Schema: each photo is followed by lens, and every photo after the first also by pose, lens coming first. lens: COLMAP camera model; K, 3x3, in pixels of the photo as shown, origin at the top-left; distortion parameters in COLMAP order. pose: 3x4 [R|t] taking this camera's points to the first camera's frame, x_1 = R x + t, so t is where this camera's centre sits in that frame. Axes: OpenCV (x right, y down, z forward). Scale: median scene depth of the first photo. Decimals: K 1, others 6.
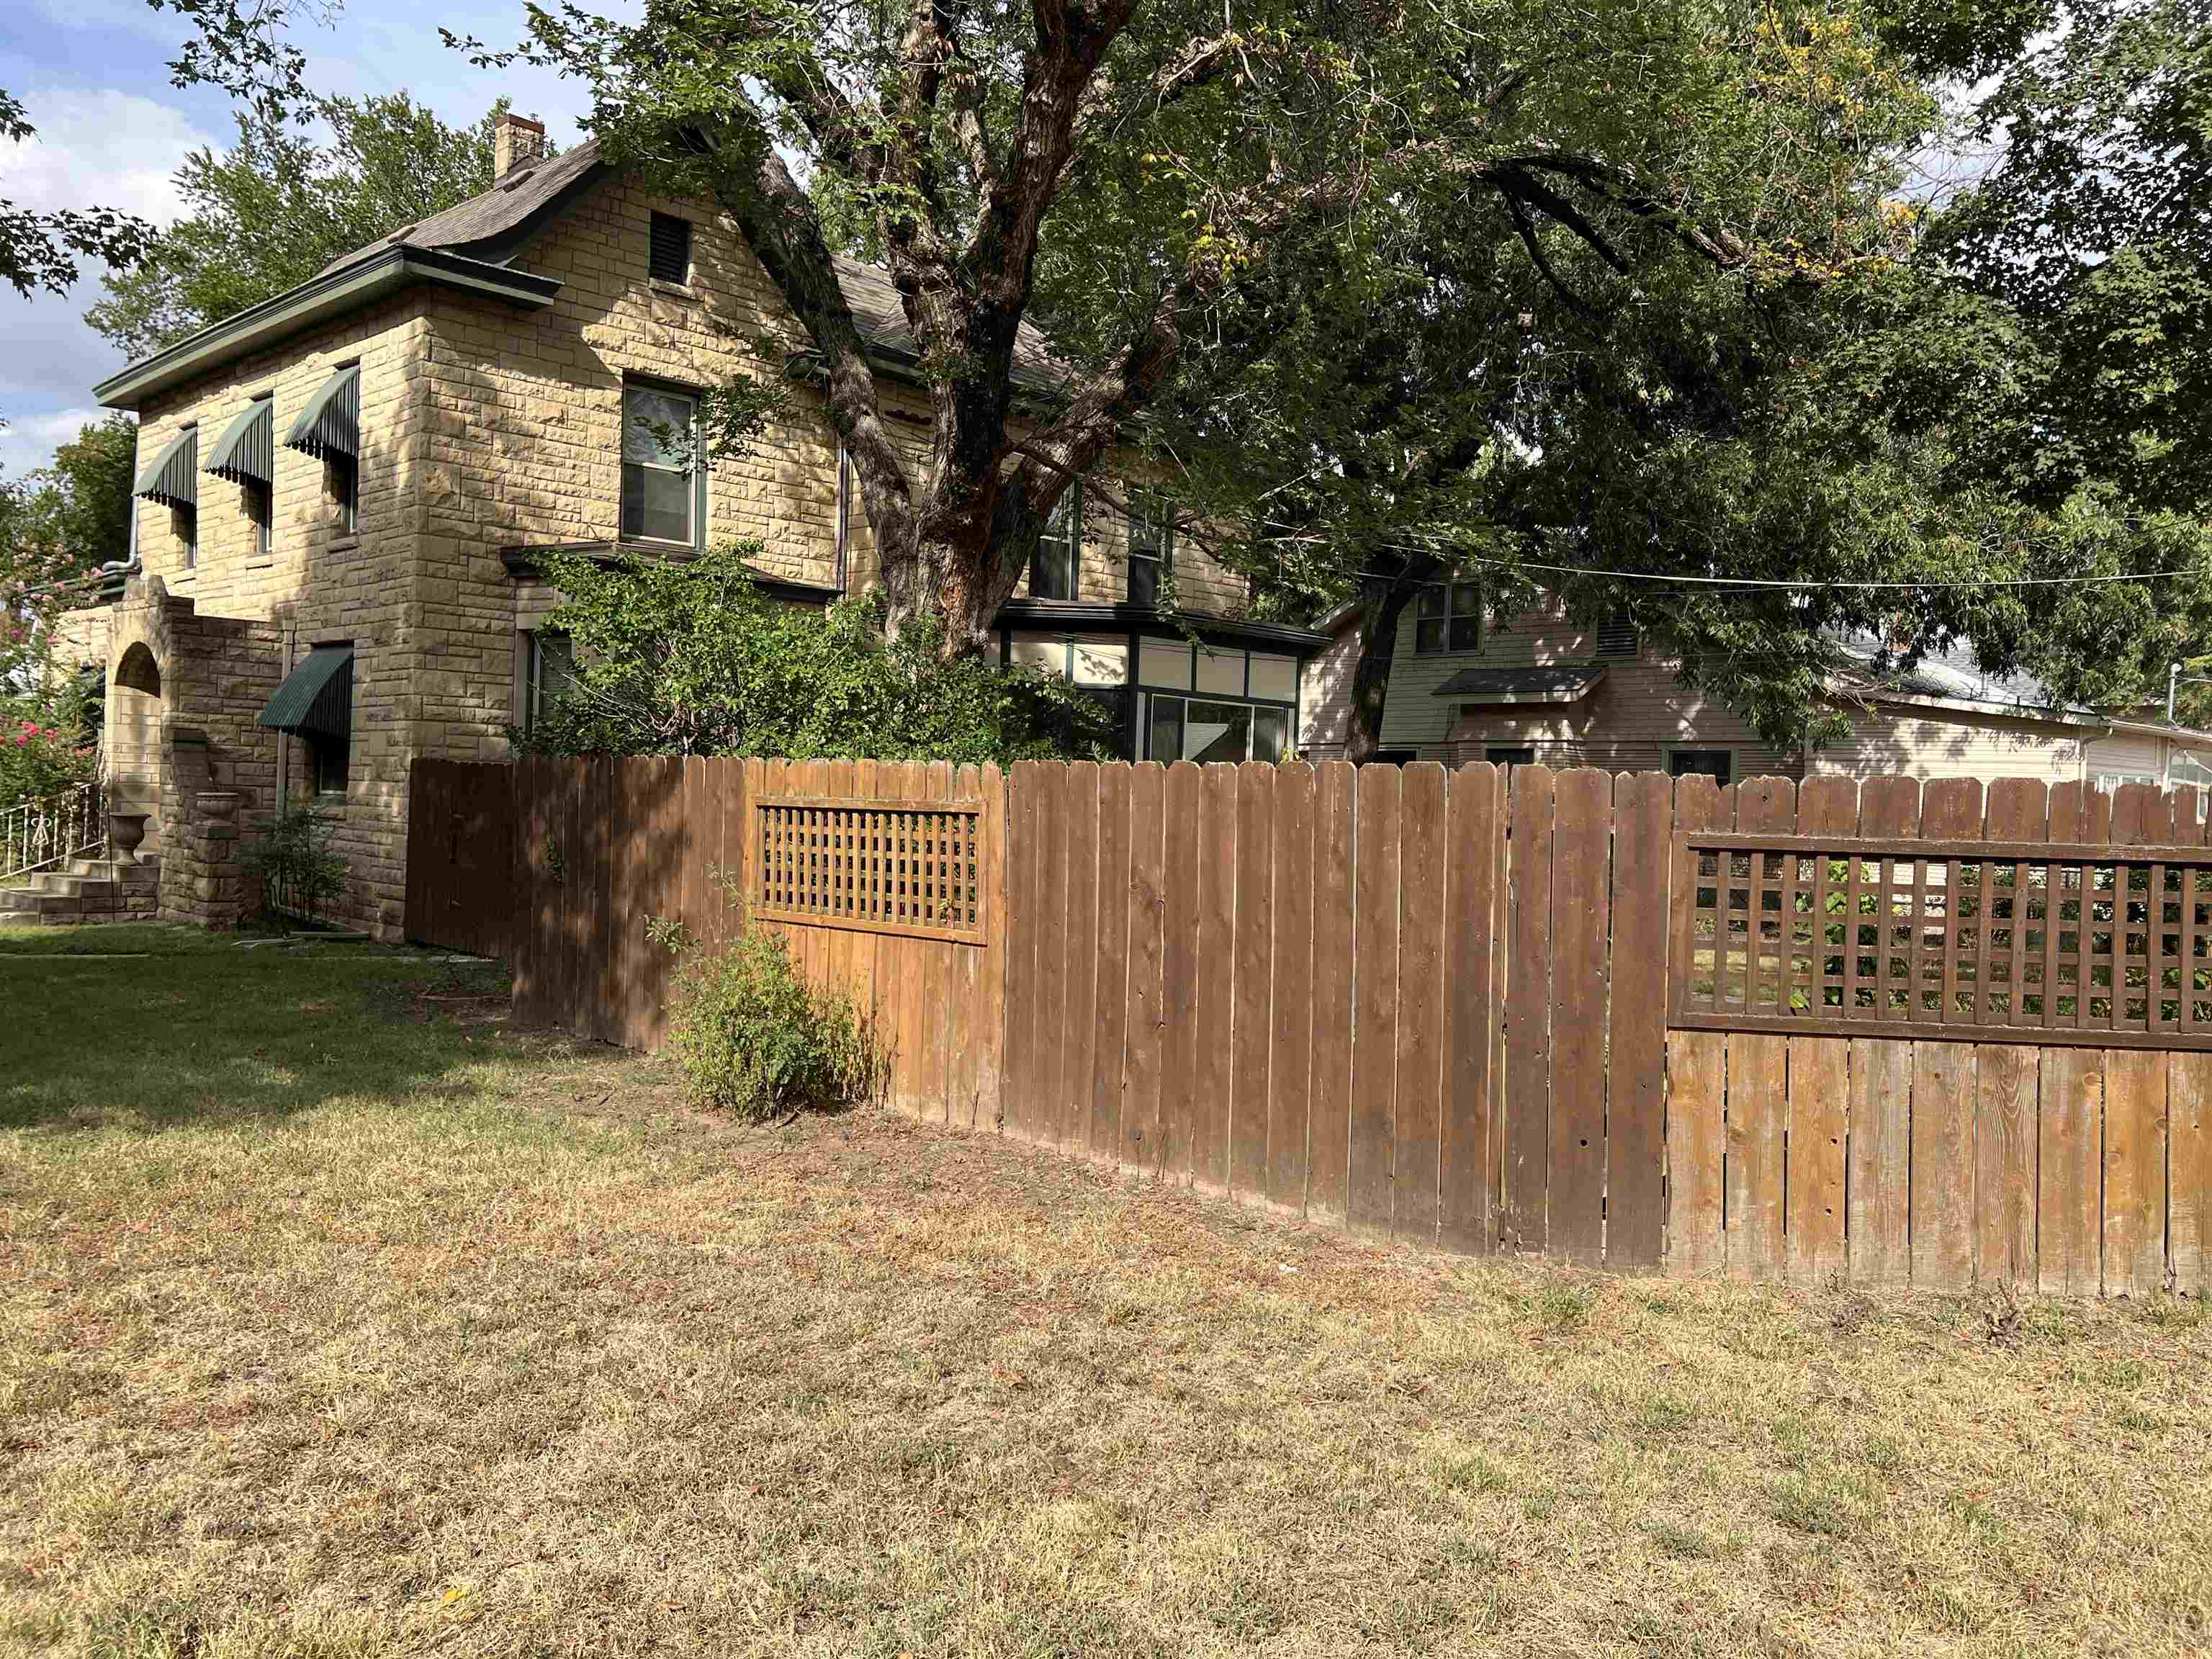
lens RADIAL K [[1661.3, 0, 1109.7], [0, 1661.3, 842.3], [0, 0, 1]] dist [0.079781, -0.098205]
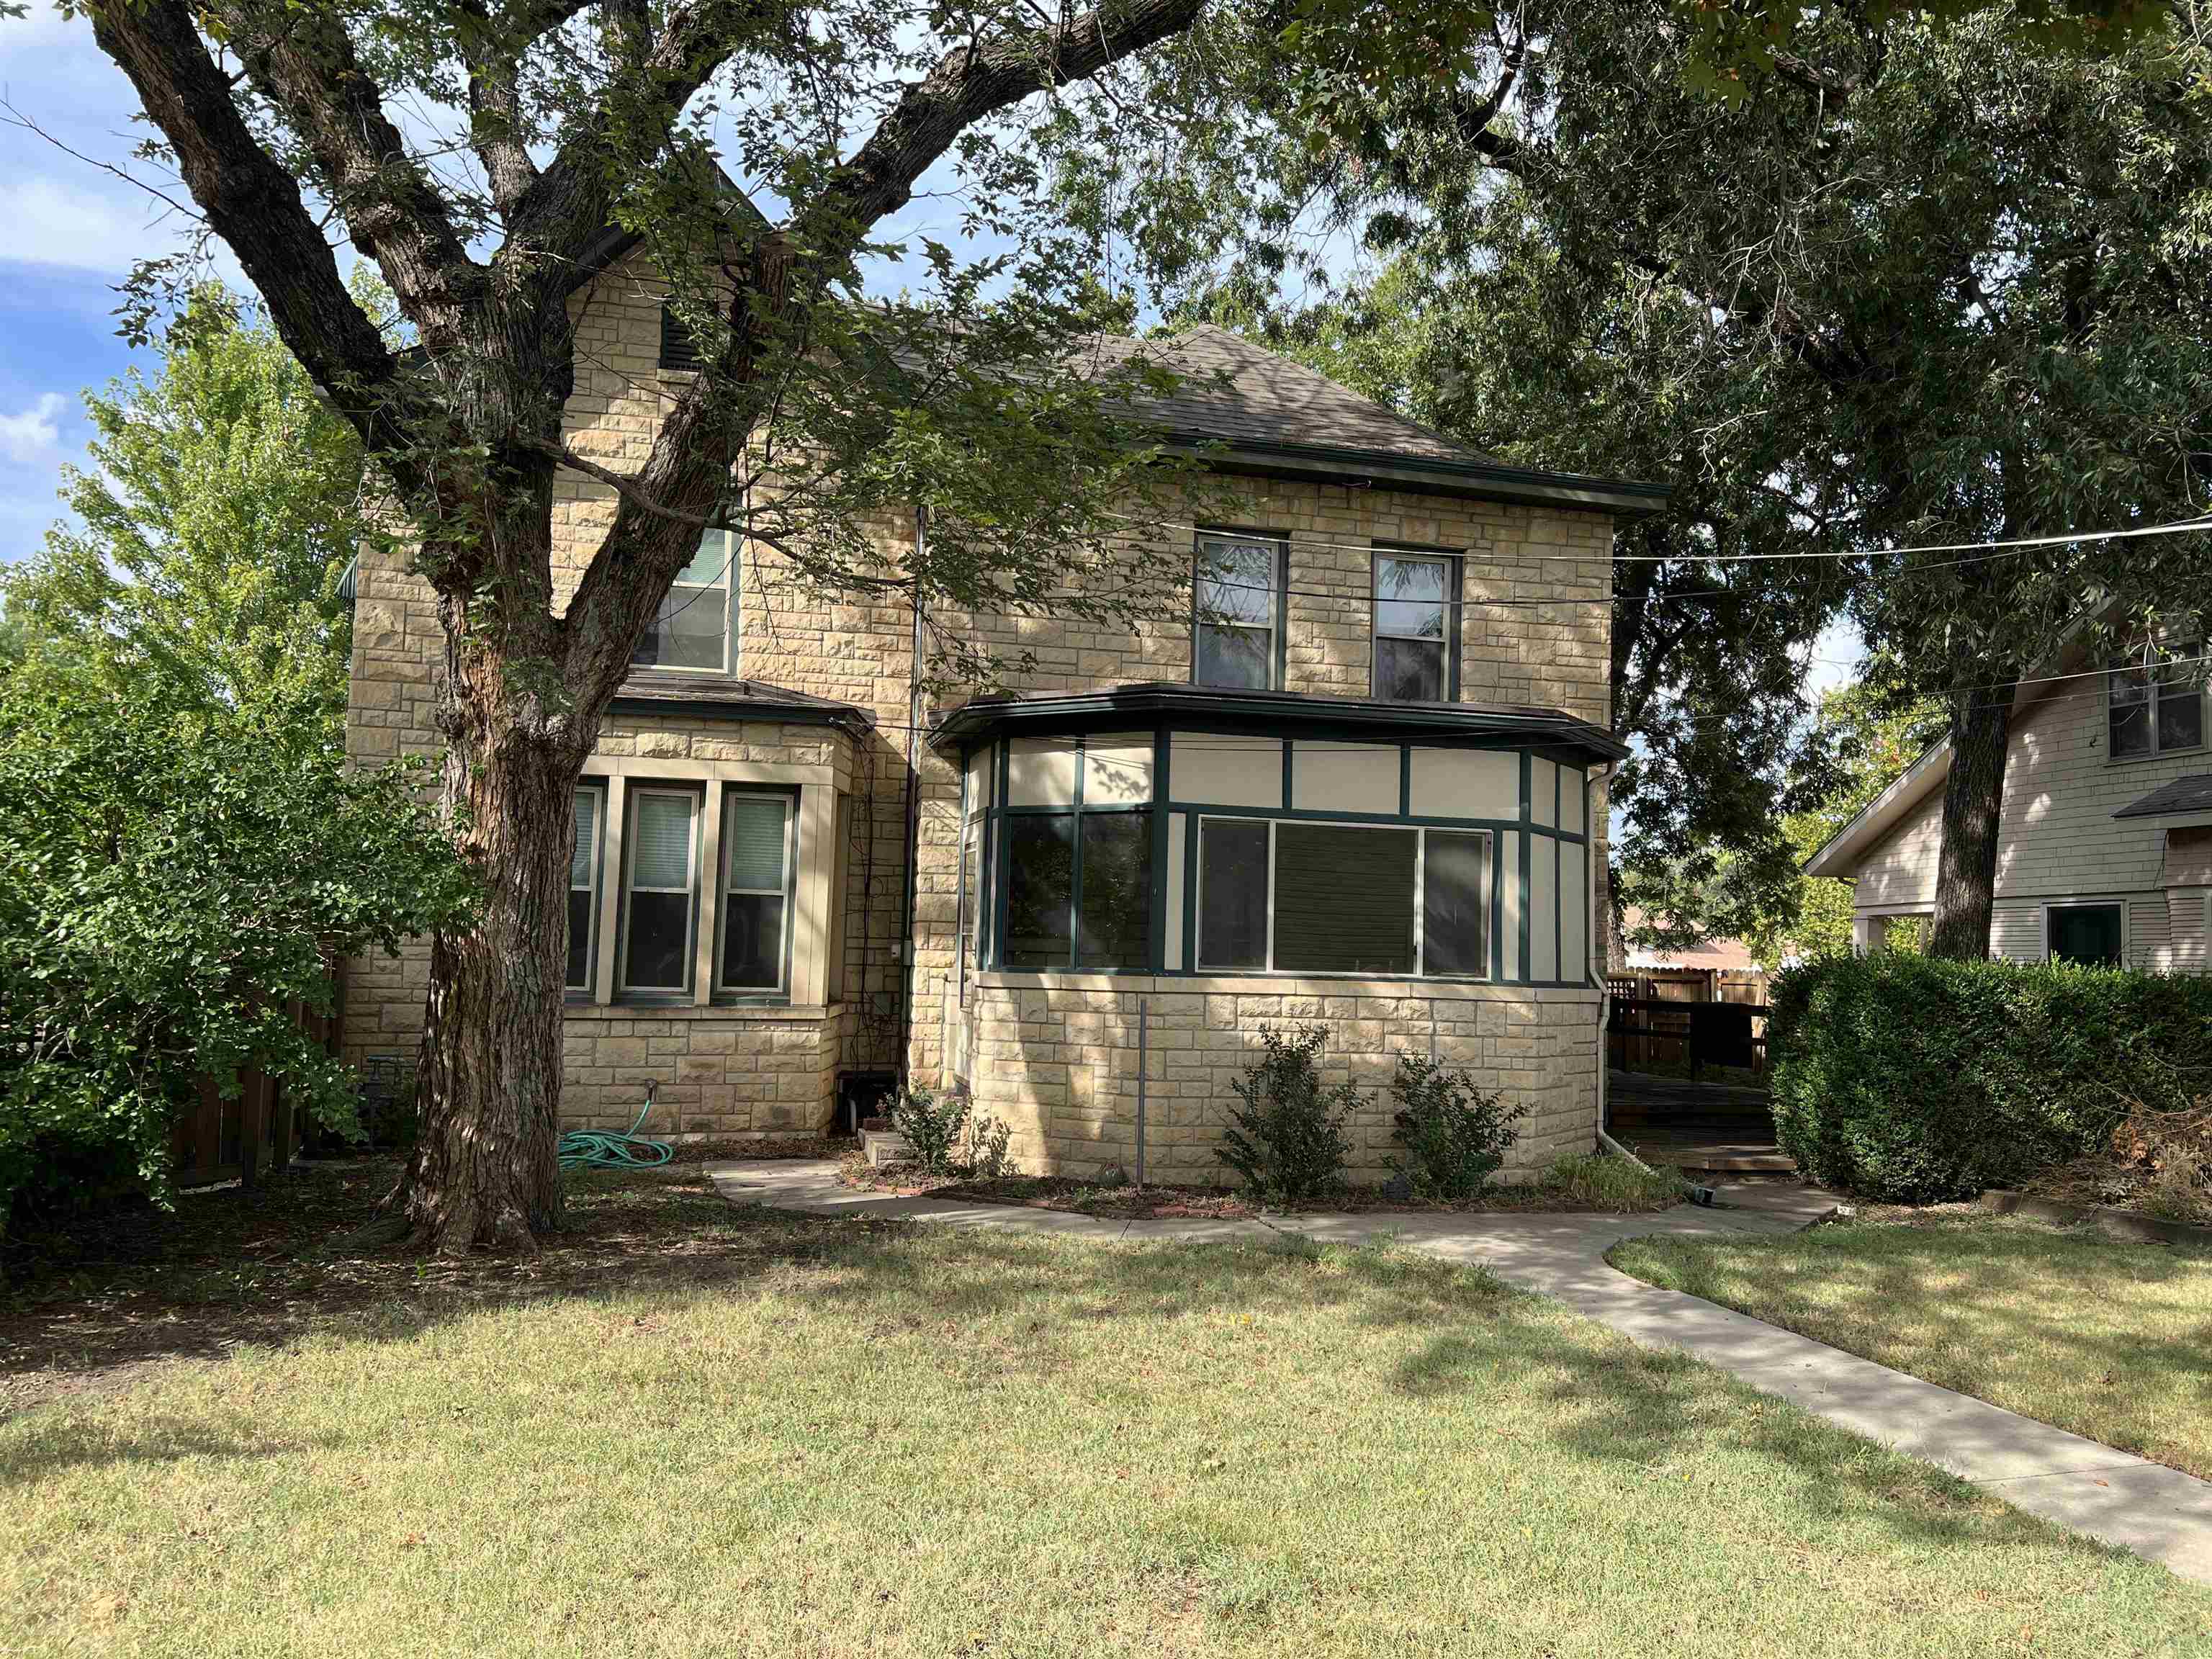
lens RADIAL K [[1661.3, 0, 1109.7], [0, 1661.3, 842.3], [0, 0, 1]] dist [0.079781, -0.098205]
pose [[0.847584, -0.050195, -0.528282, 0.351633], [-0.011127, 0.993616, -0.112262, -0.001698], [0.530544, 0.101030, 0.841615, 0.411568]]
